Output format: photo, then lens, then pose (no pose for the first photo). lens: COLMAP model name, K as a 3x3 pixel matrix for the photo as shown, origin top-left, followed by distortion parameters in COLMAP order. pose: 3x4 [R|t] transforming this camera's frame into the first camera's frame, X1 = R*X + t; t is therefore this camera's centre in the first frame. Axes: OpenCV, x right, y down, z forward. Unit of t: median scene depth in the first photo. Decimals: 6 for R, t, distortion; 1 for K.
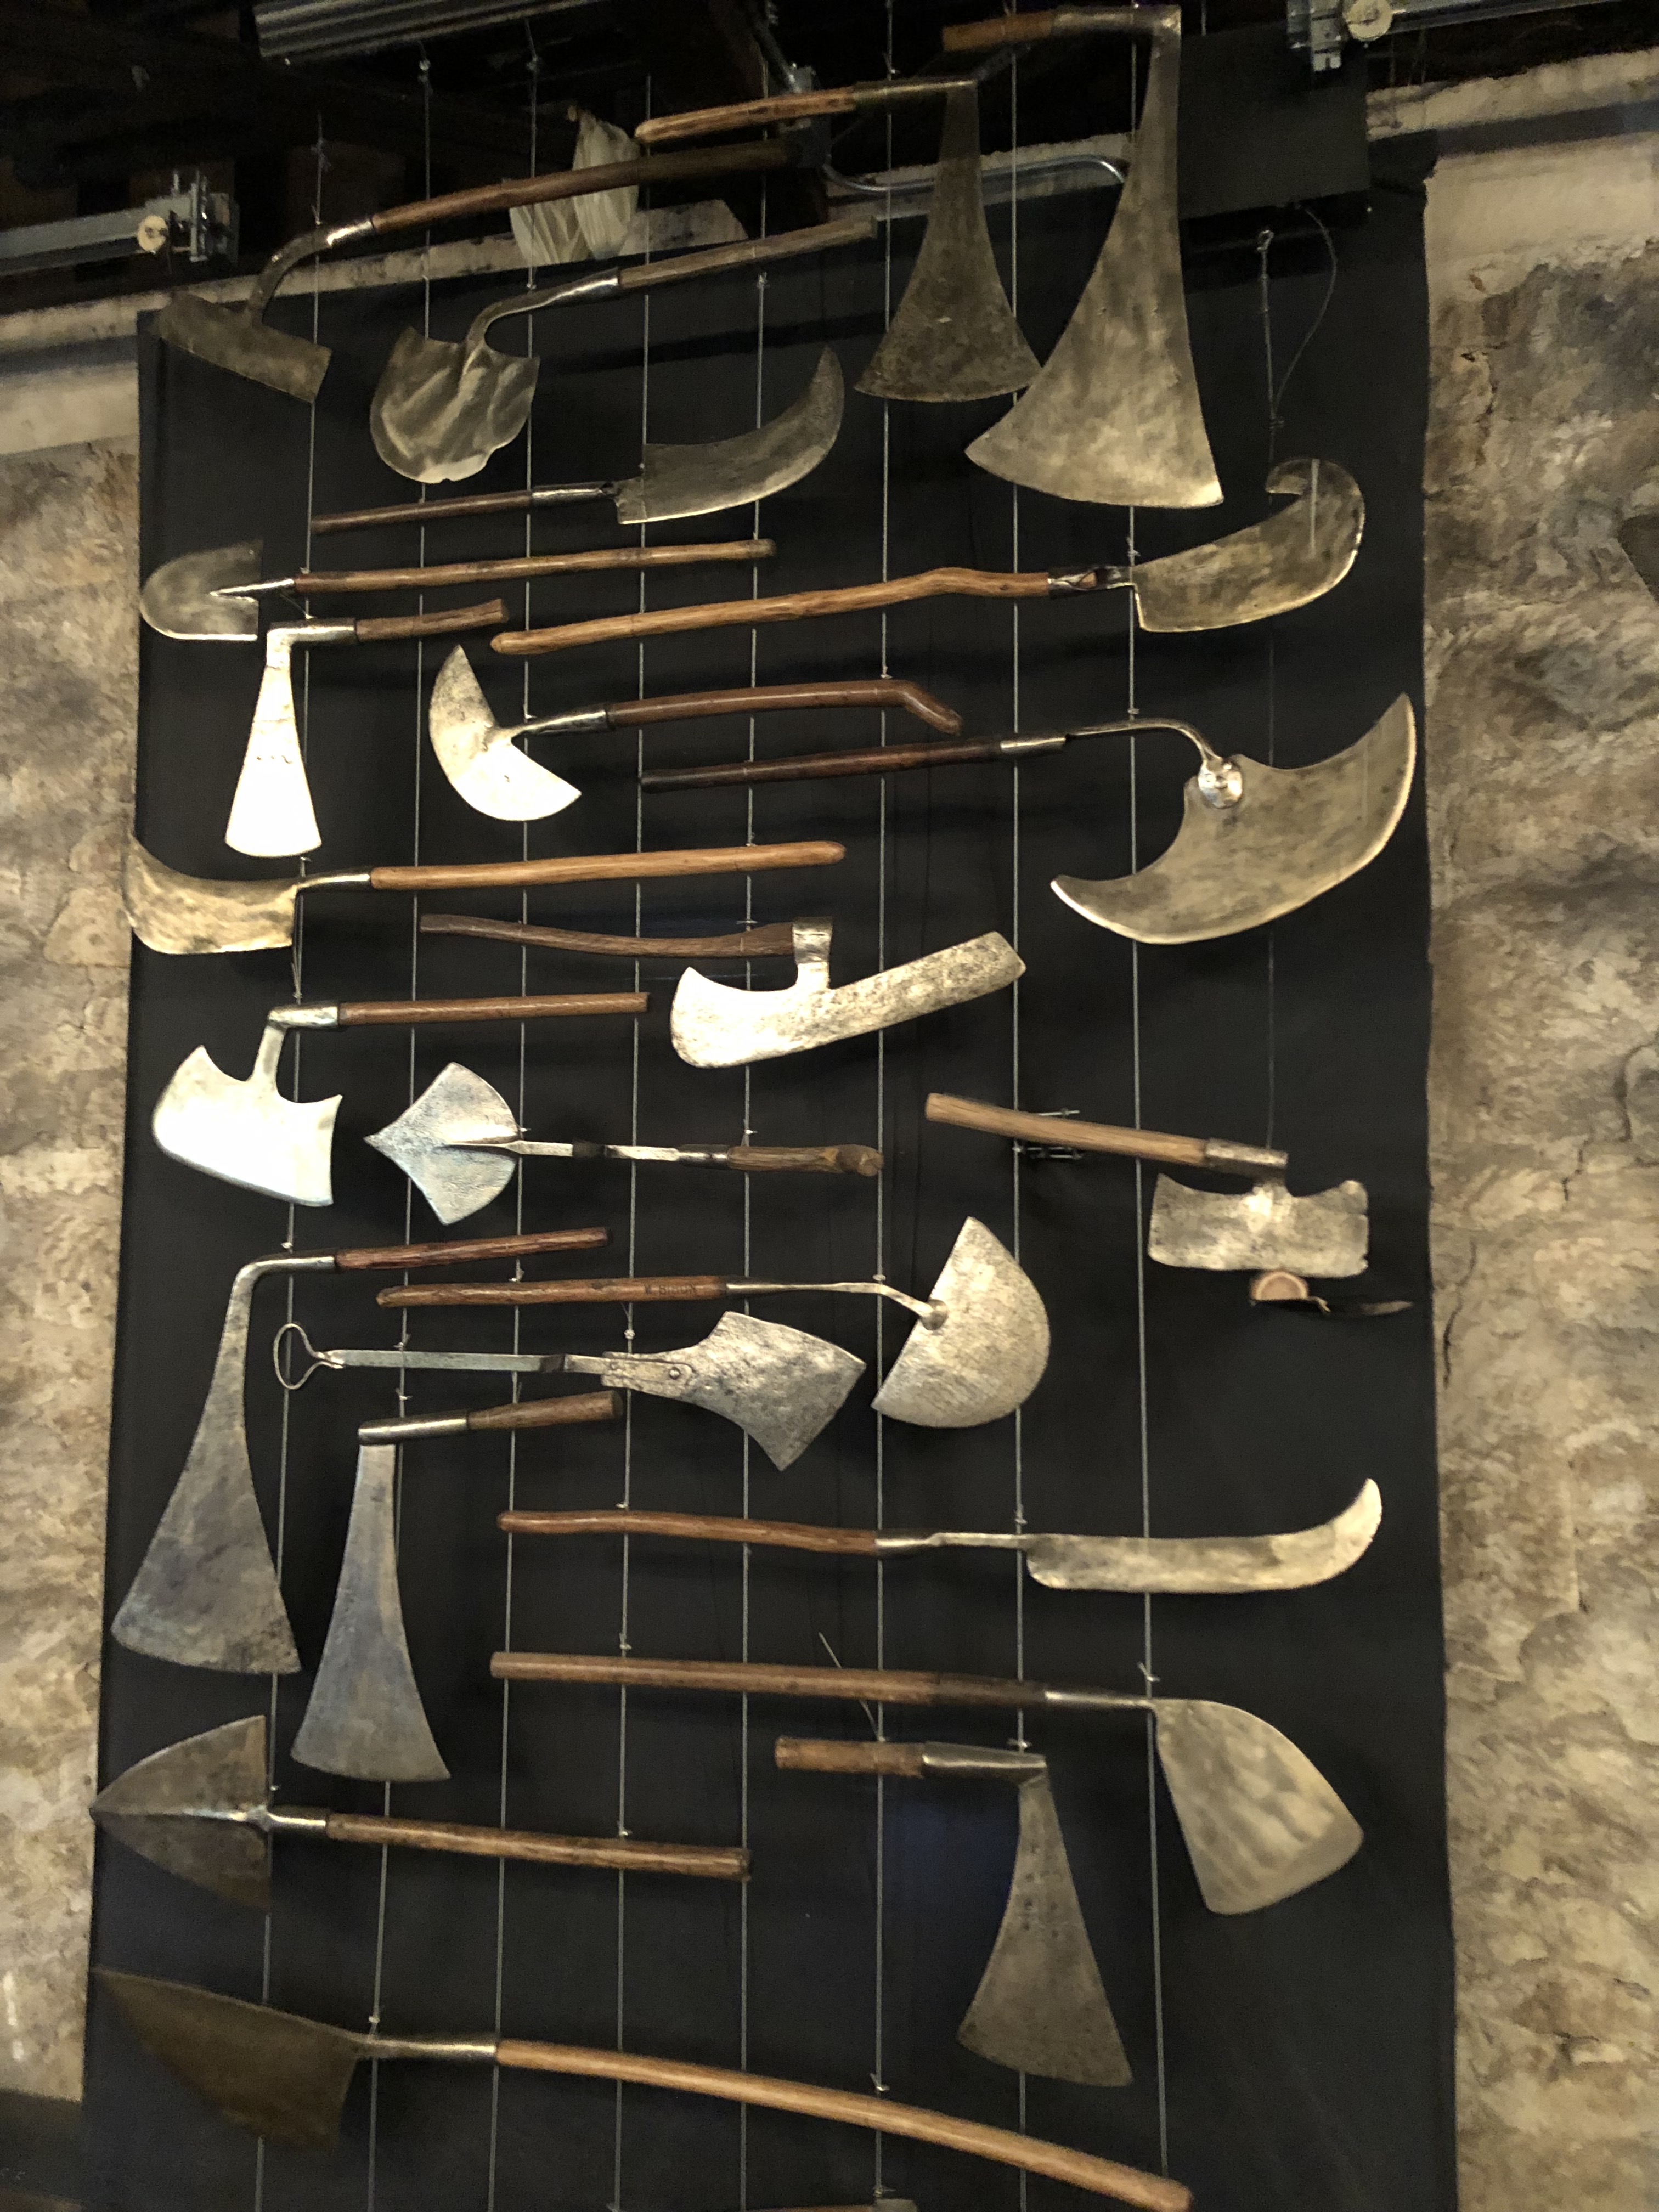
lens RADIAL K [[1781.3, 0, 827.2], [0, 1781.3, 1096.9], [0, 0, 1]] dist [0.013435, 0.000623]
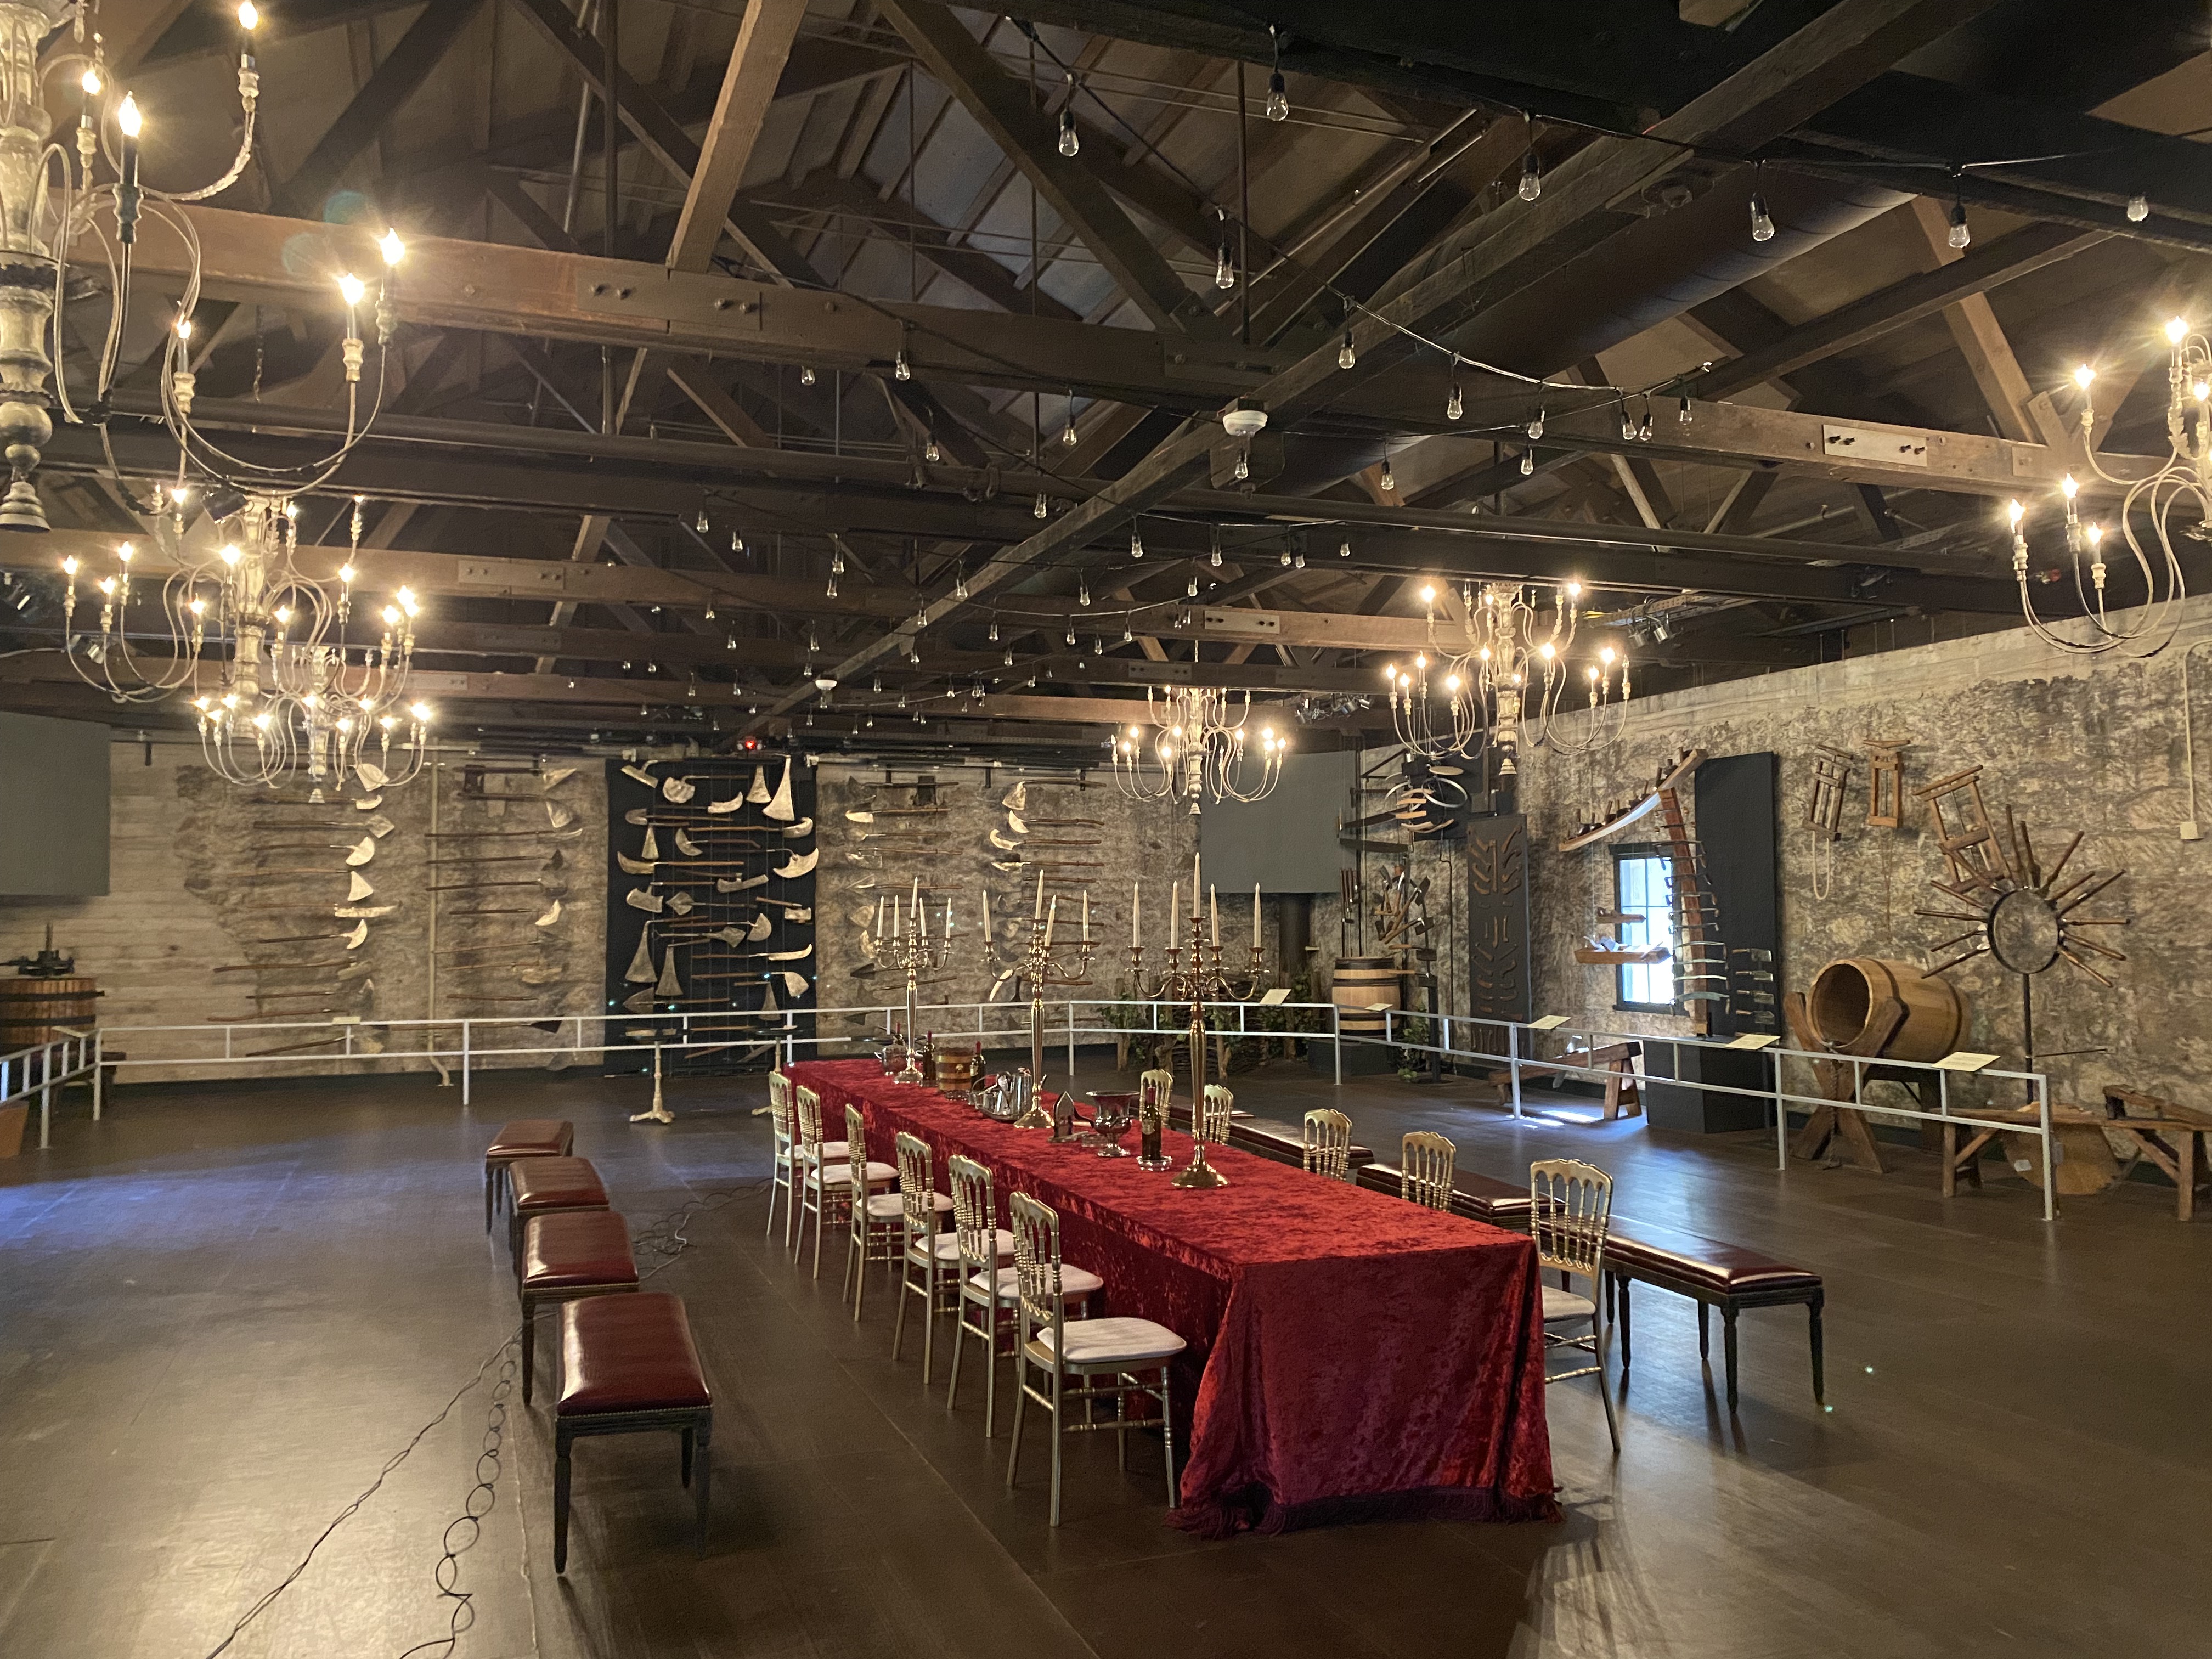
lens RADIAL K [[1681.1, 0, 1104.8], [0, 1681.1, 825.9], [0, 0, 1]] dist [0.002993, 0.000203]
pose [[0.804781, 0.014466, 0.593396, -2.799129], [-0.035294, 0.999100, 0.023511, -0.488876], [-0.592522, -0.039864, 0.804567, -5.251998]]
